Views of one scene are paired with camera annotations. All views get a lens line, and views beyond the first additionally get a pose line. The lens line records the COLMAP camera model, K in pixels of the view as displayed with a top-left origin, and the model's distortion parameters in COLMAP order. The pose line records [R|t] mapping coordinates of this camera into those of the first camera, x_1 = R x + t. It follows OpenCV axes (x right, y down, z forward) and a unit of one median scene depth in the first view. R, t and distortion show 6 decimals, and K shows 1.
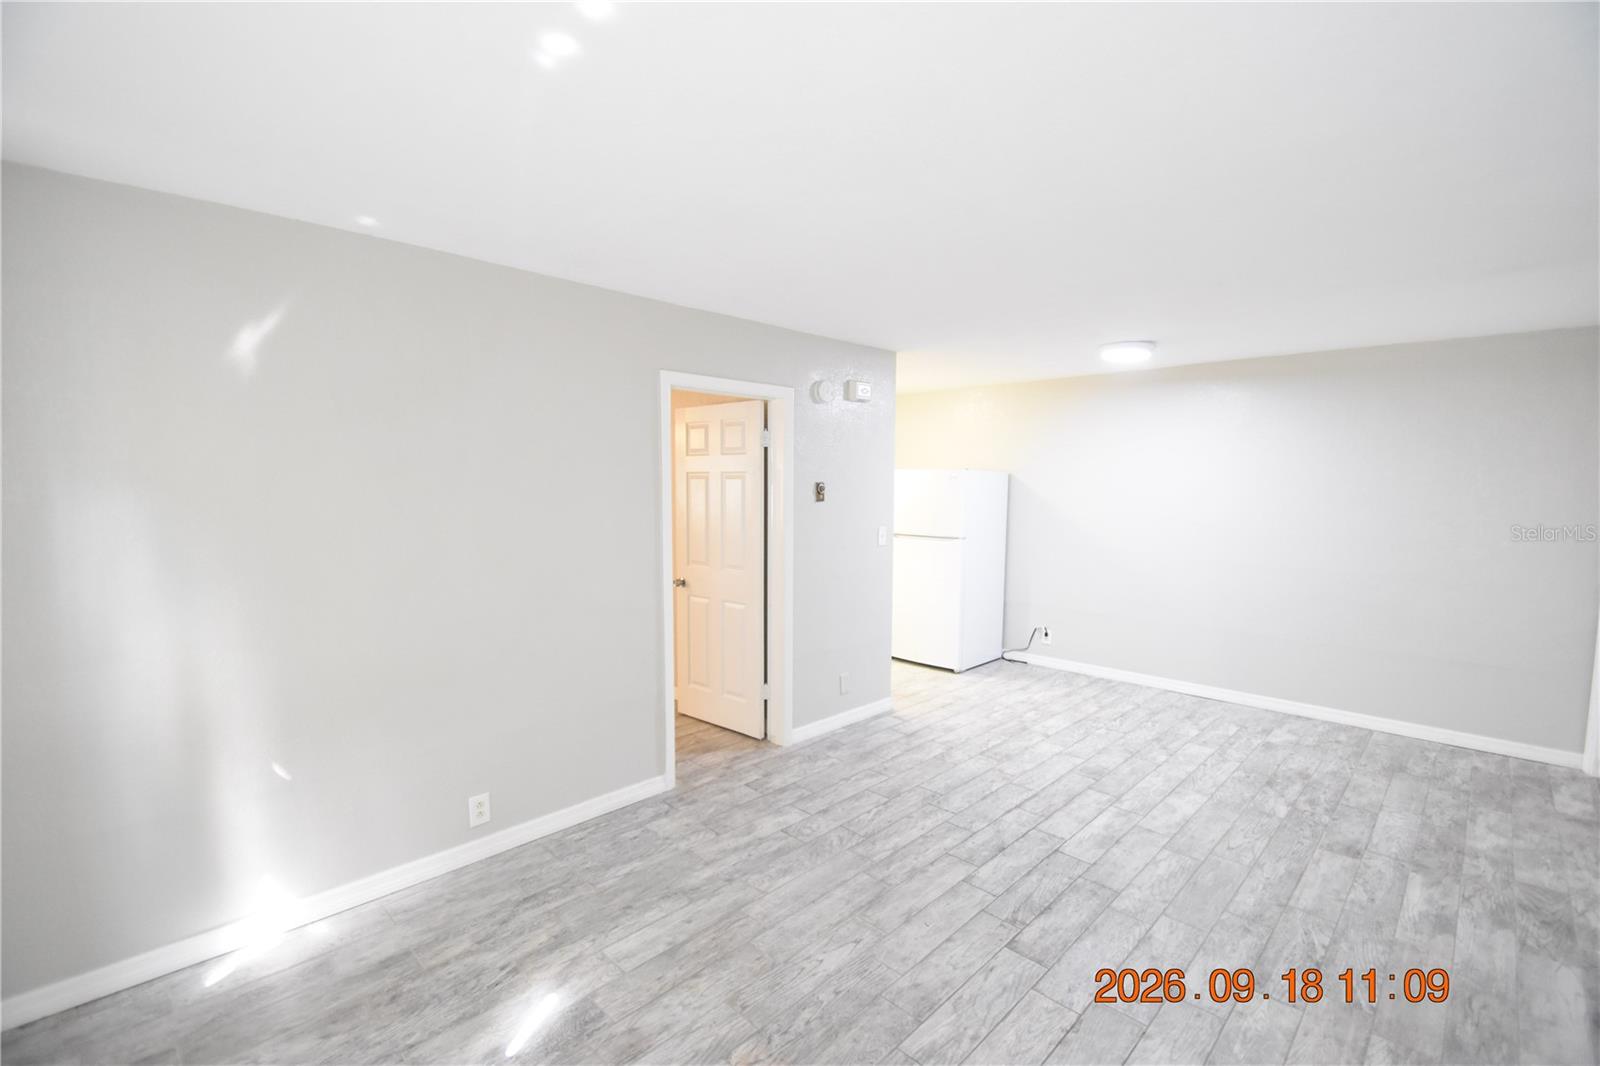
lens RADIAL K [[699.1, 0, 791.9], [0, 699.1, 541.2], [0, 0, 1]] dist [0.018766, -0.020170]
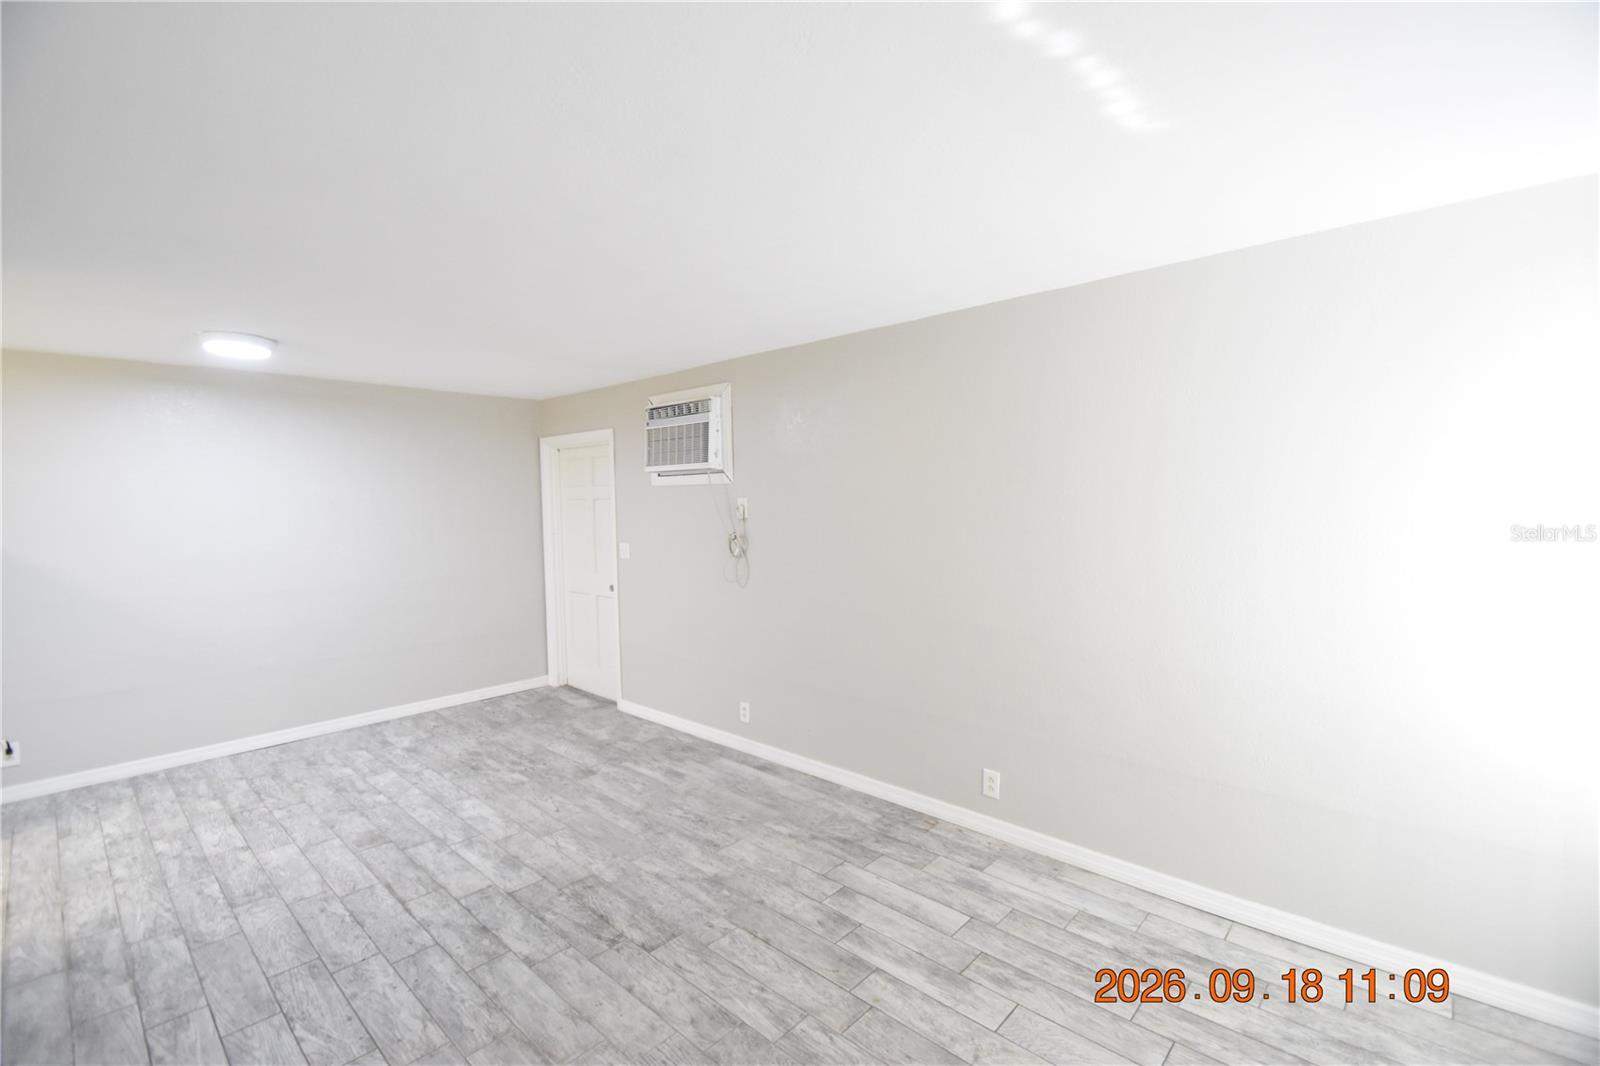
lens RADIAL K [[699.1, 0, 791.9], [0, 699.1, 541.2], [0, 0, 1]] dist [0.018766, -0.020170]
pose [[-0.038659, -0.064436, 0.997173, -0.493700], [0.097225, 0.992941, 0.067932, -0.051618], [-0.994511, 0.099576, -0.032122, 0.544510]]
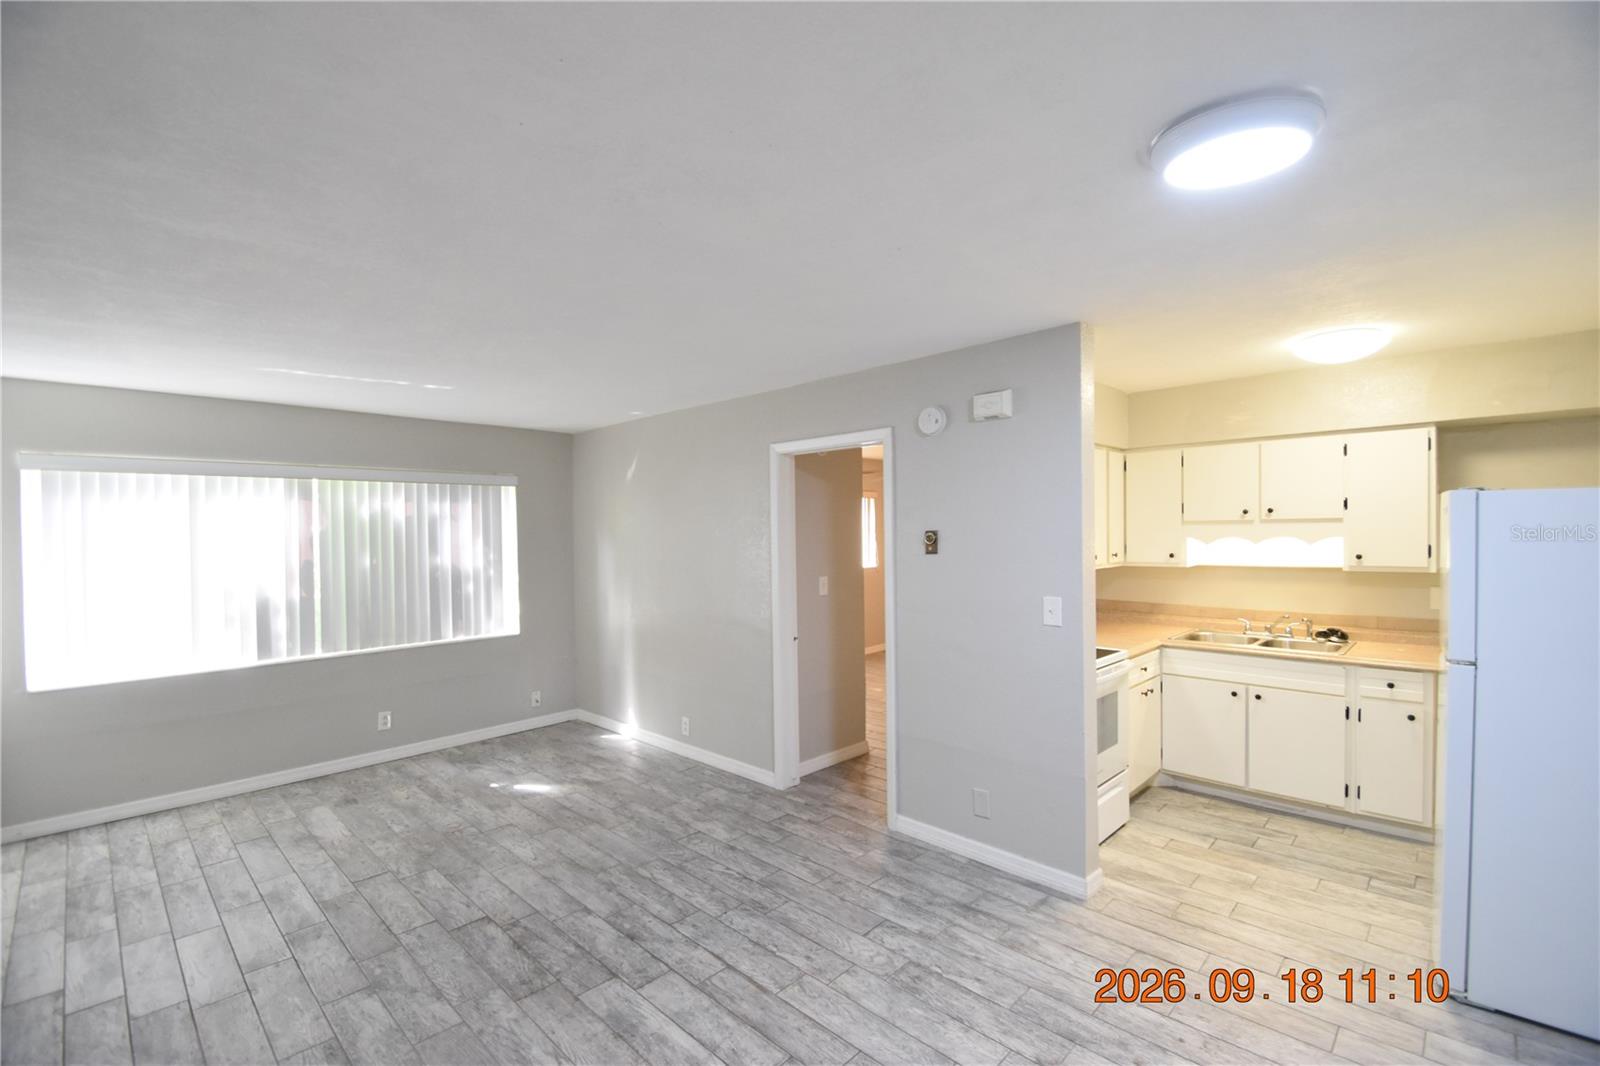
lens RADIAL K [[699.1, 0, 791.9], [0, 699.1, 541.2], [0, 0, 1]] dist [0.018766, -0.020170]
pose [[0.011930, 0.011139, -0.999867, 1.086437], [-0.068598, 0.997591, 0.010295, -0.087042], [0.997573, 0.068466, 0.012665, 1.046681]]
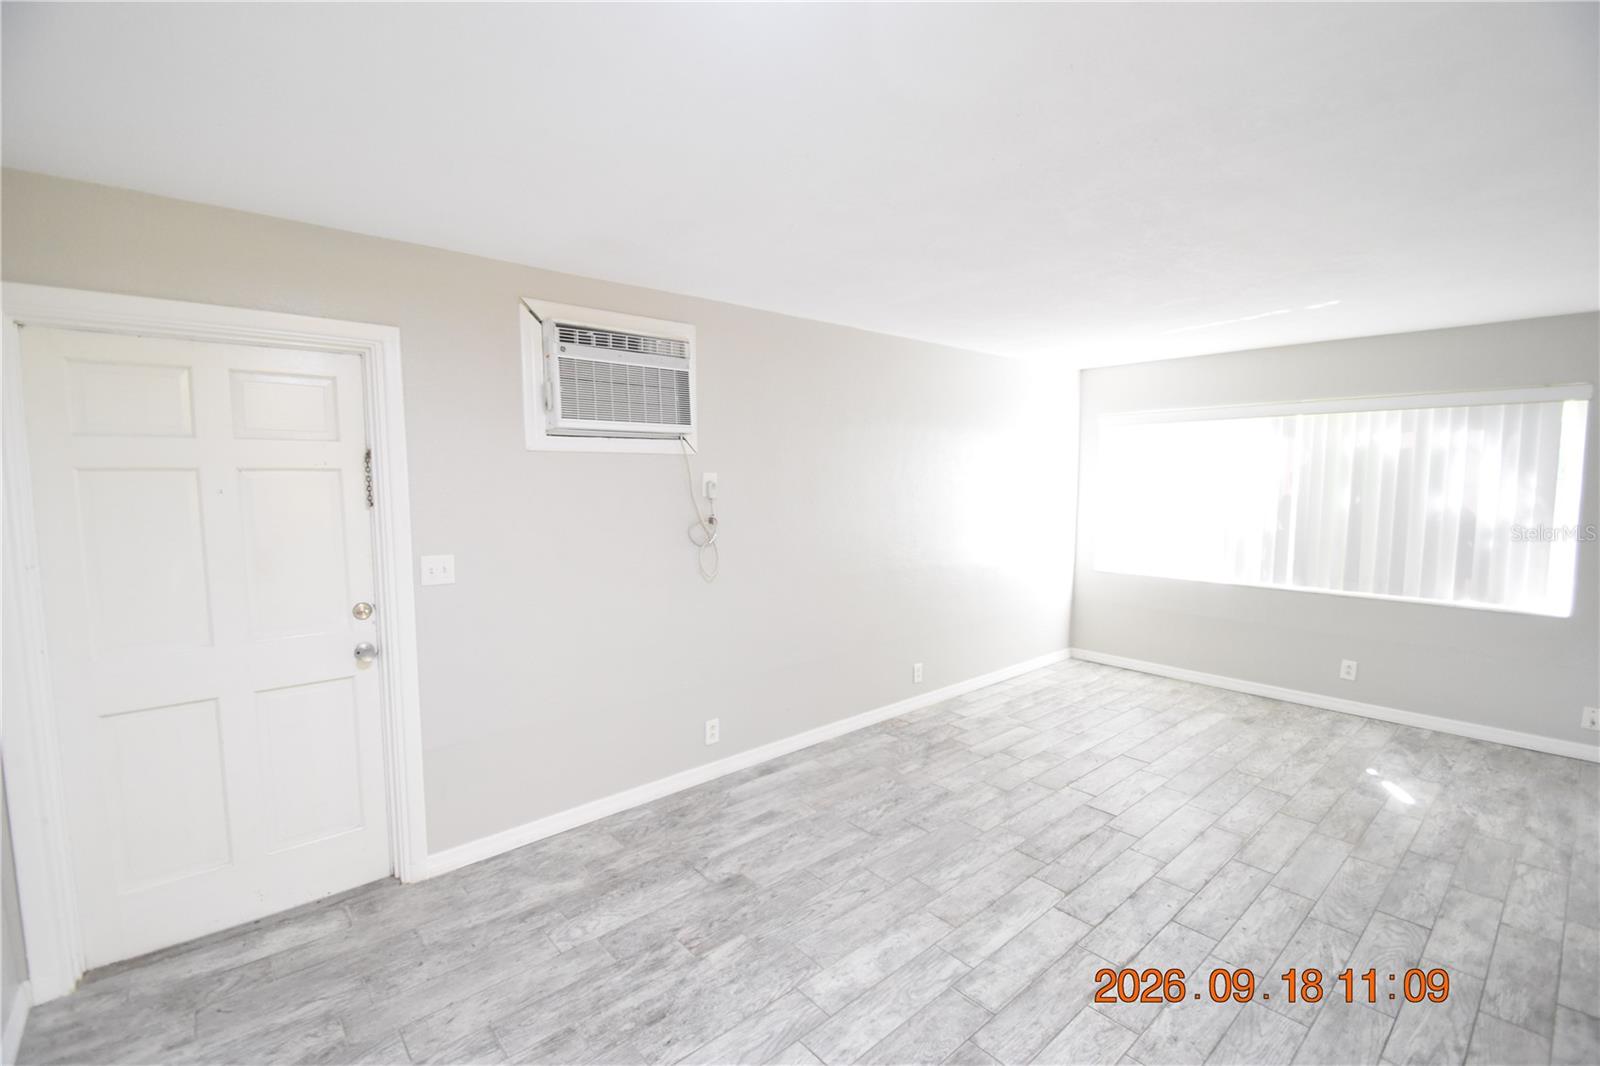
lens RADIAL K [[699.1, 0, 791.9], [0, 699.1, 541.2], [0, 0, 1]] dist [0.018766, -0.020170]
pose [[-0.997195, -0.006703, 0.074541, 0.593728], [0.006470, 0.984533, 0.175080, -0.134742], [-0.074562, 0.175071, -0.981728, 1.630712]]
